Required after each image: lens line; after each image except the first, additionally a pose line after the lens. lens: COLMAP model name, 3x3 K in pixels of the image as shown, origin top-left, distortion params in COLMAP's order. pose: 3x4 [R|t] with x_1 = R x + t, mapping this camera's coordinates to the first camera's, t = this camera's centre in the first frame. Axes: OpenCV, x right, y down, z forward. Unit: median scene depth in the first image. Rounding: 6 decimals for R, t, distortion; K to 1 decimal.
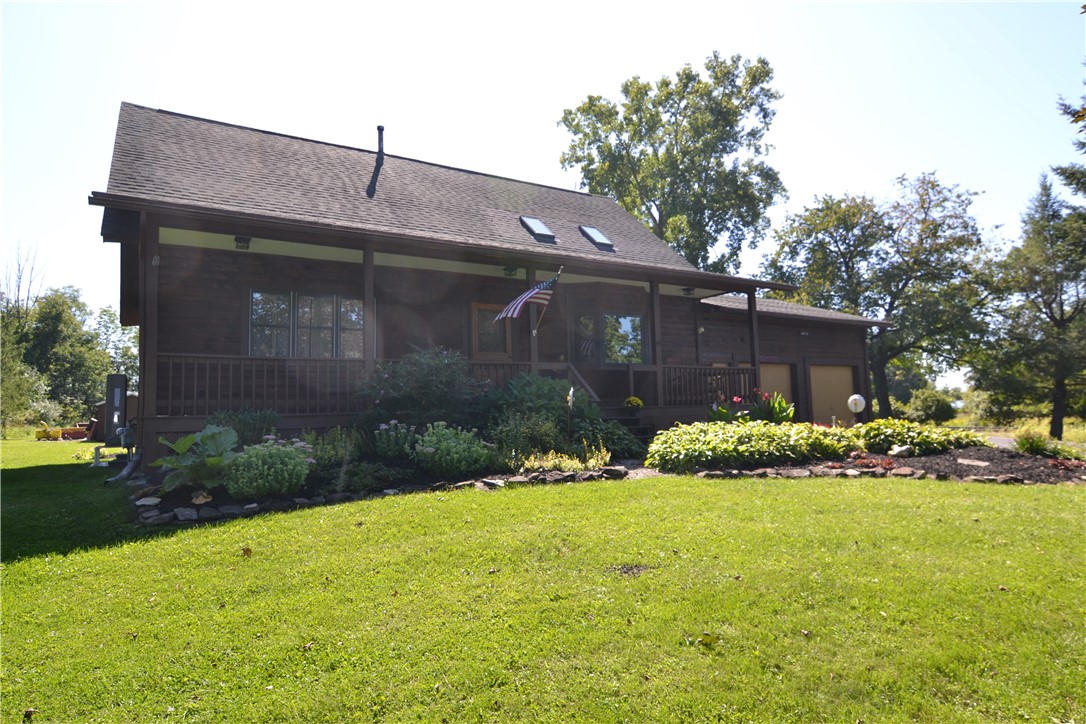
lens RADIAL K [[659.2, 0, 538.9], [0, 659.2, 356.6], [0, 0, 1]] dist [-0.001997, -0.012410]
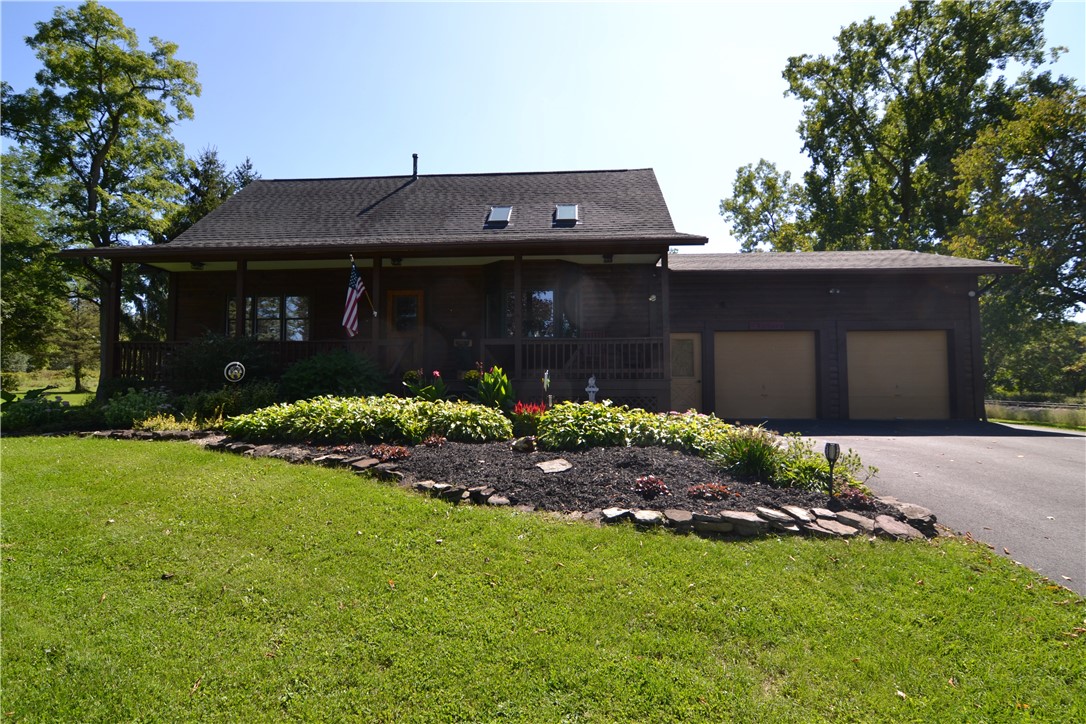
lens RADIAL K [[535.9, 0, 541.8], [0, 535.9, 370.4], [0, 0, 1]] dist [-0.009908, -0.006409]
pose [[0.808160, 0.007754, -0.588912, 0.245643], [0.032268, 0.997828, 0.057420, 0.005208], [0.588079, -0.065408, 0.806155, 0.127261]]
